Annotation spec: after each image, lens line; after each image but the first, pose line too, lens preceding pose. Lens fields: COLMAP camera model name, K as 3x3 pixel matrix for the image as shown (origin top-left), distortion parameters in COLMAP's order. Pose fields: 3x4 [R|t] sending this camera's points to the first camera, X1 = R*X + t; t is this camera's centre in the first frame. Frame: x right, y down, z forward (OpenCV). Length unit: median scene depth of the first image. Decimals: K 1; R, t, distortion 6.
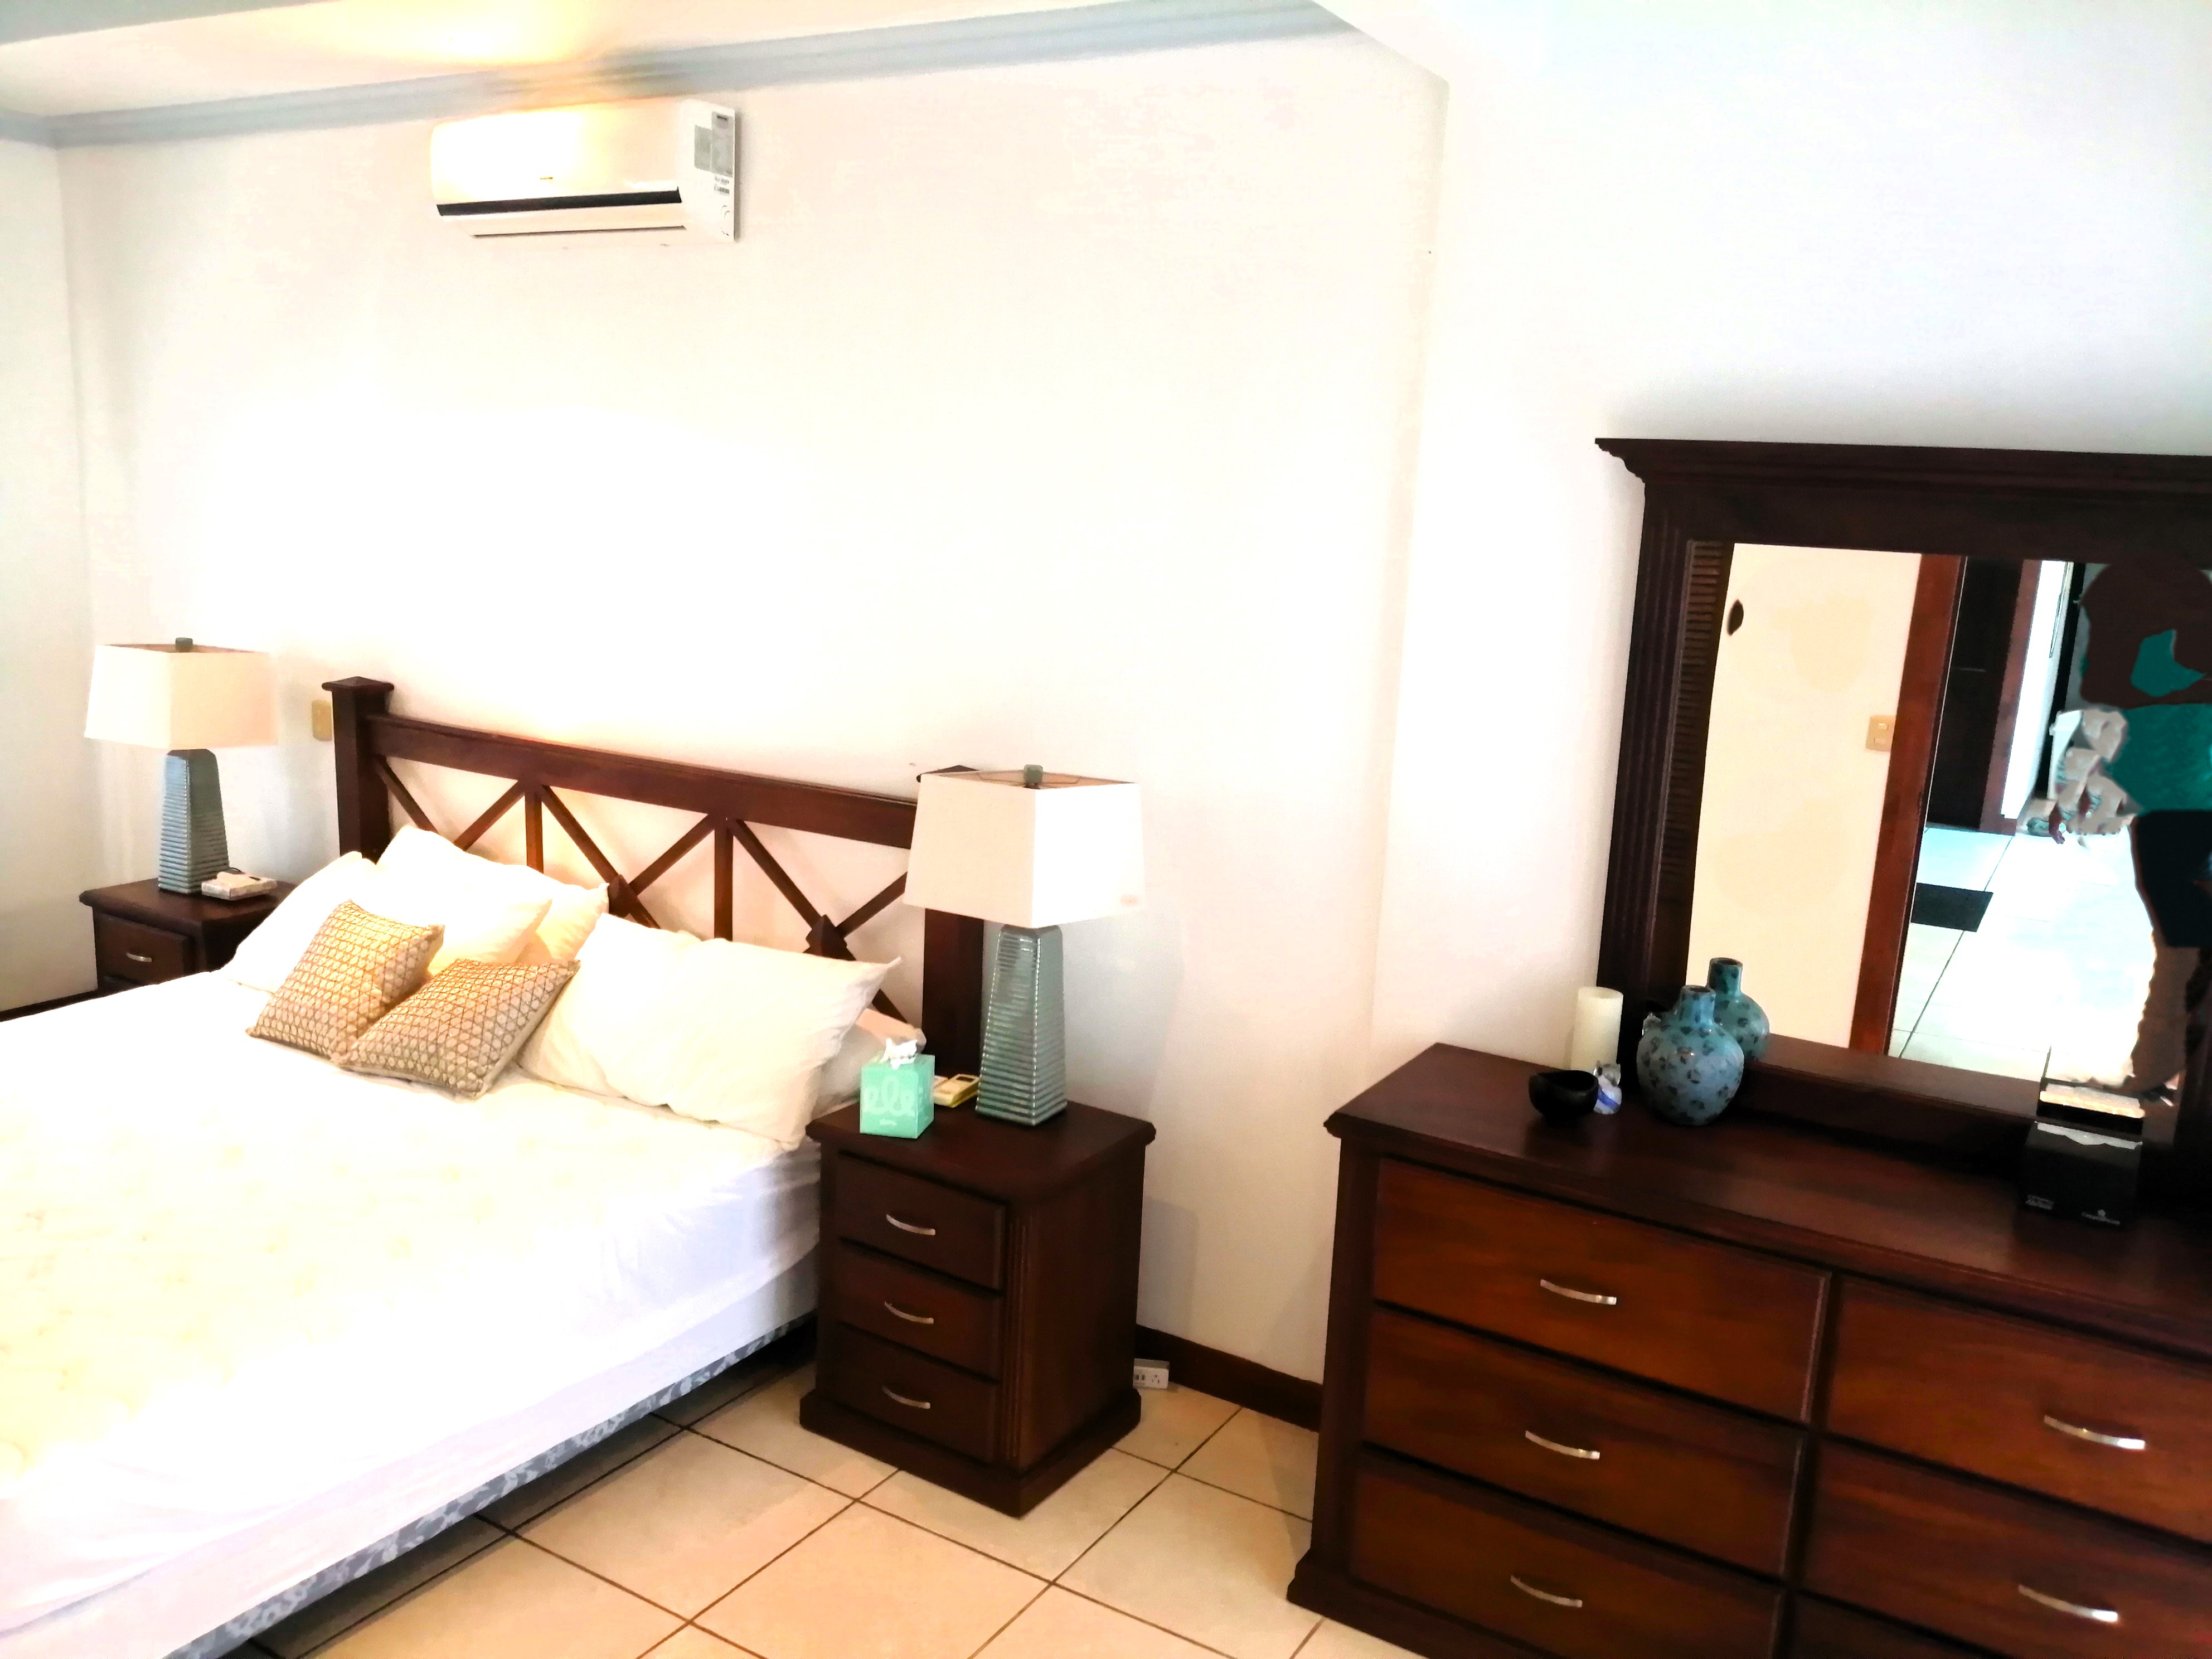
lens RADIAL K [[1771.4, 0, 1106.0], [0, 1771.4, 829.5], [0, 0, 1]] dist [0.055814, -0.090416]
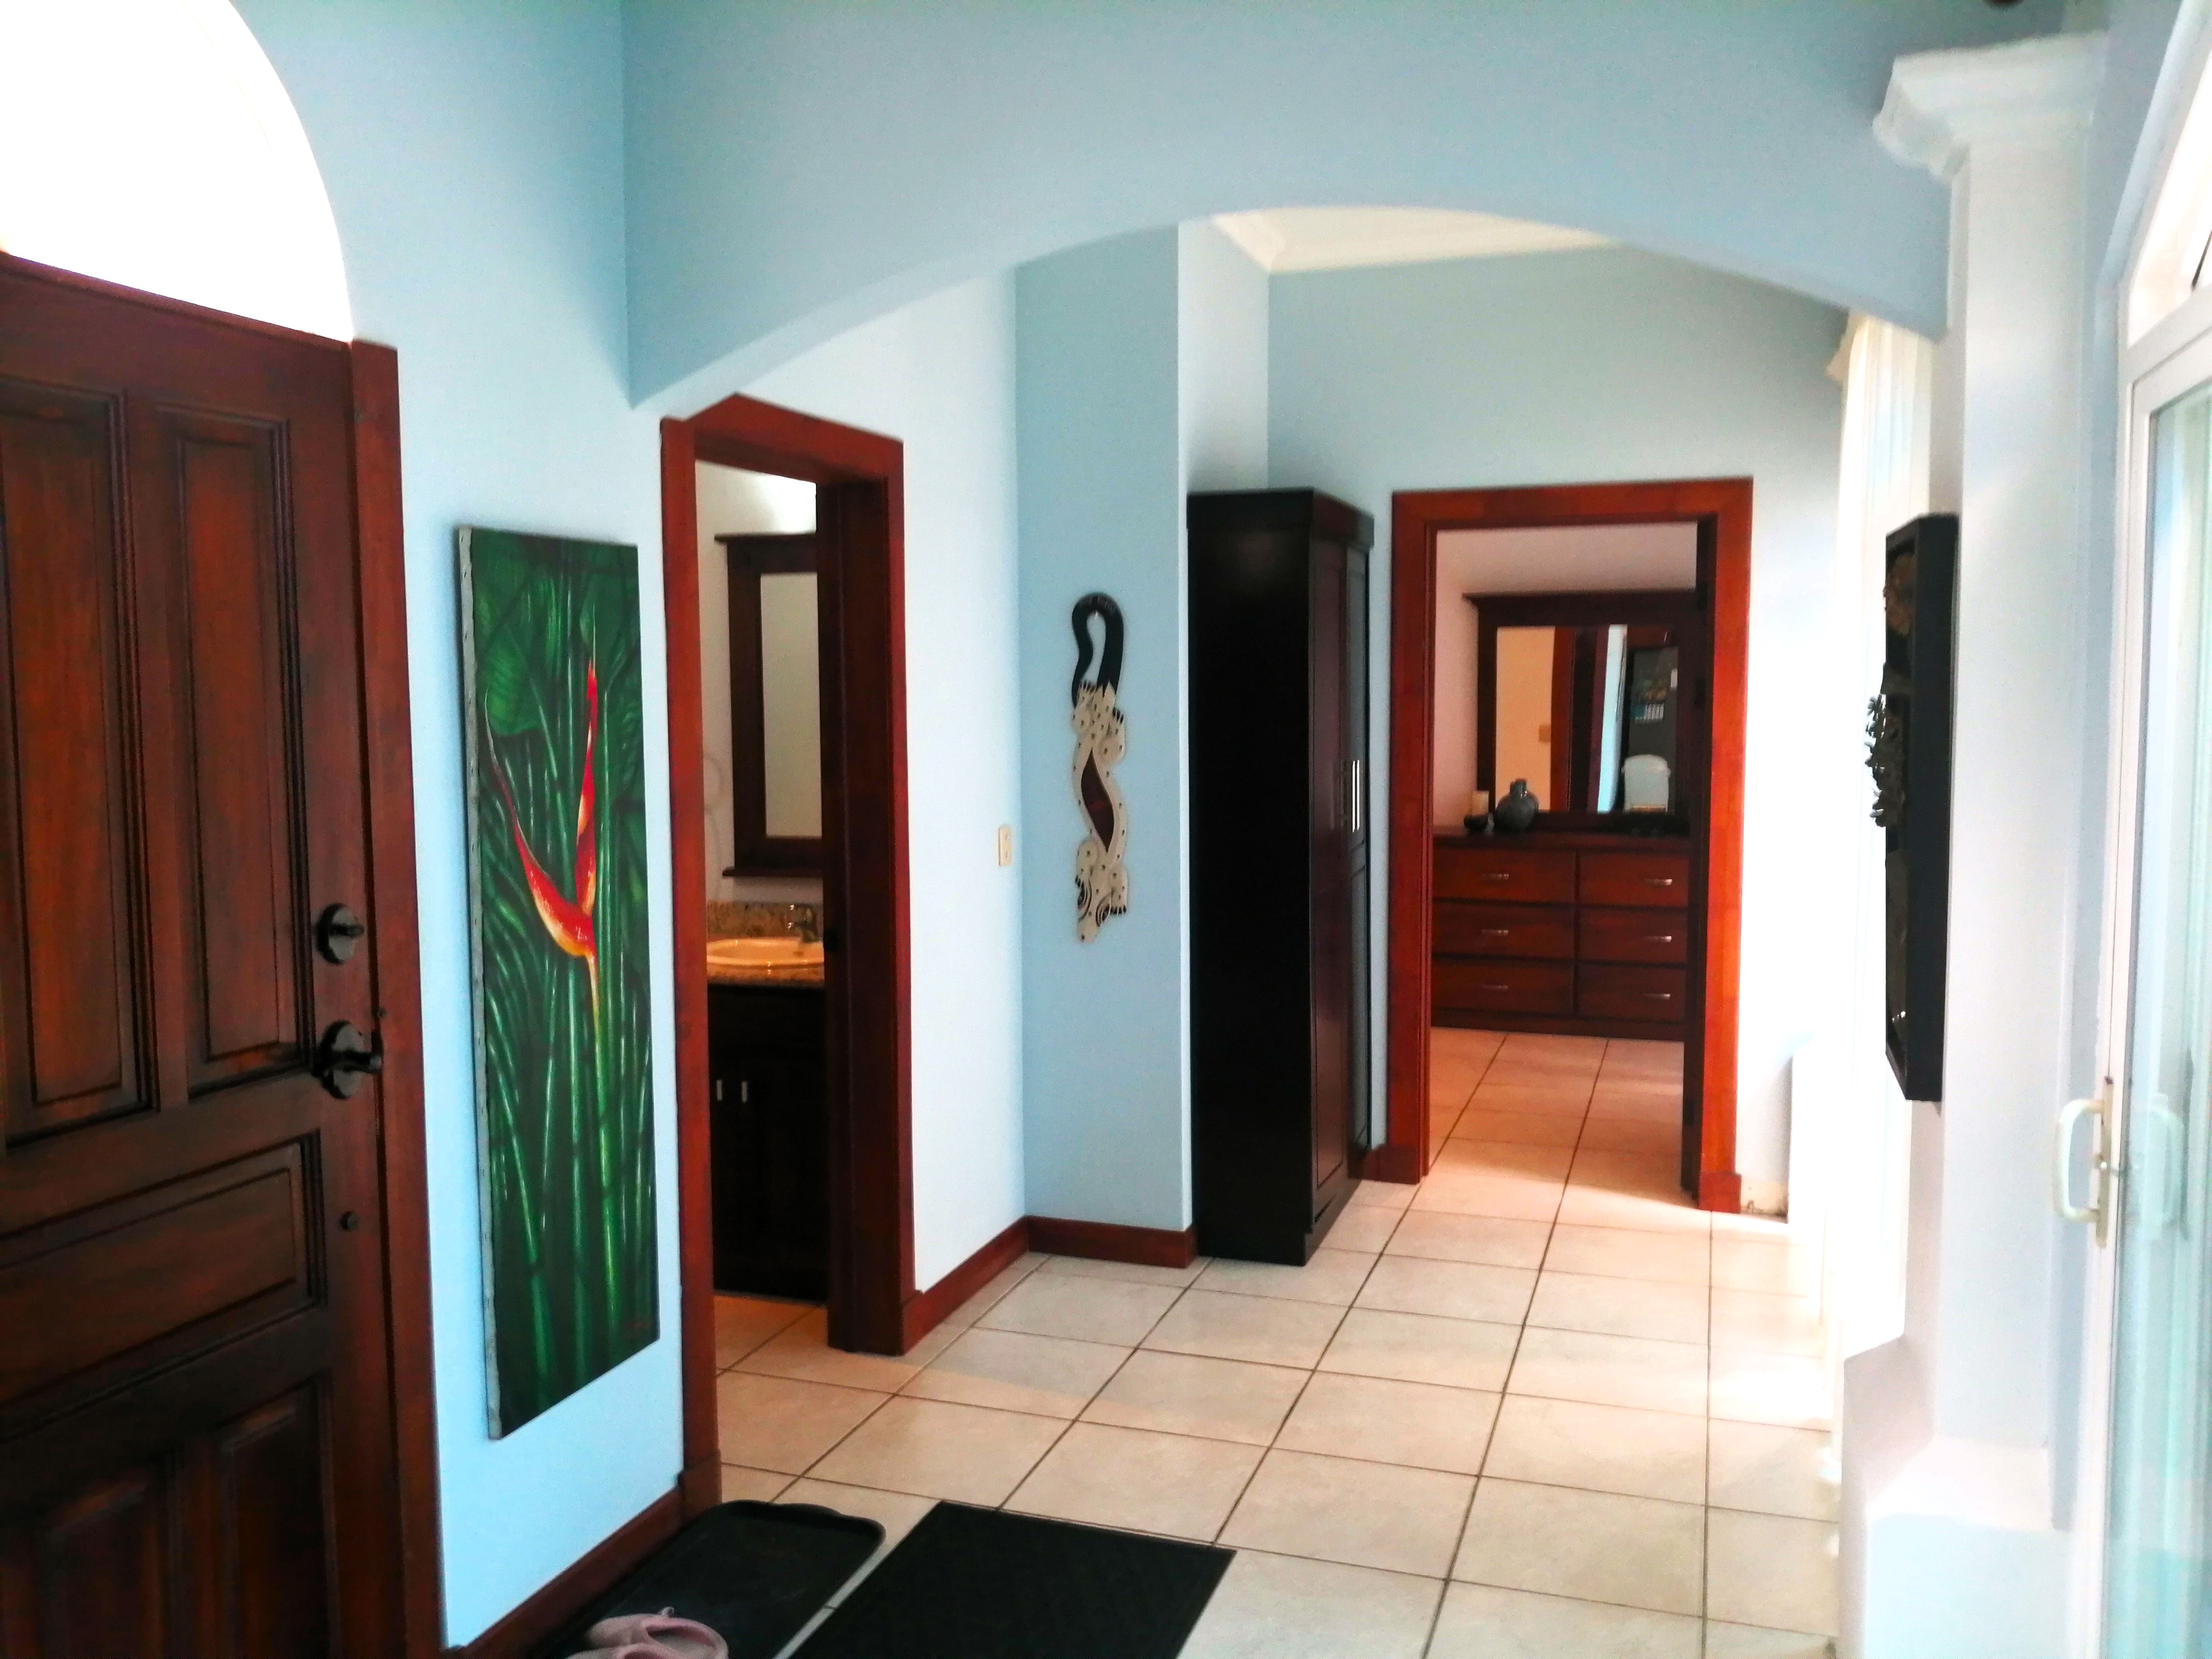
lens RADIAL K [[1771.4, 0, 1106.0], [0, 1771.4, 829.5], [0, 0, 1]] dist [0.055814, -0.090416]
pose [[0.976377, -0.075503, 0.202454, -0.736033], [0.096599, 0.990642, -0.096420, 0.312404], [-0.193280, 0.113699, 0.974533, -1.347536]]
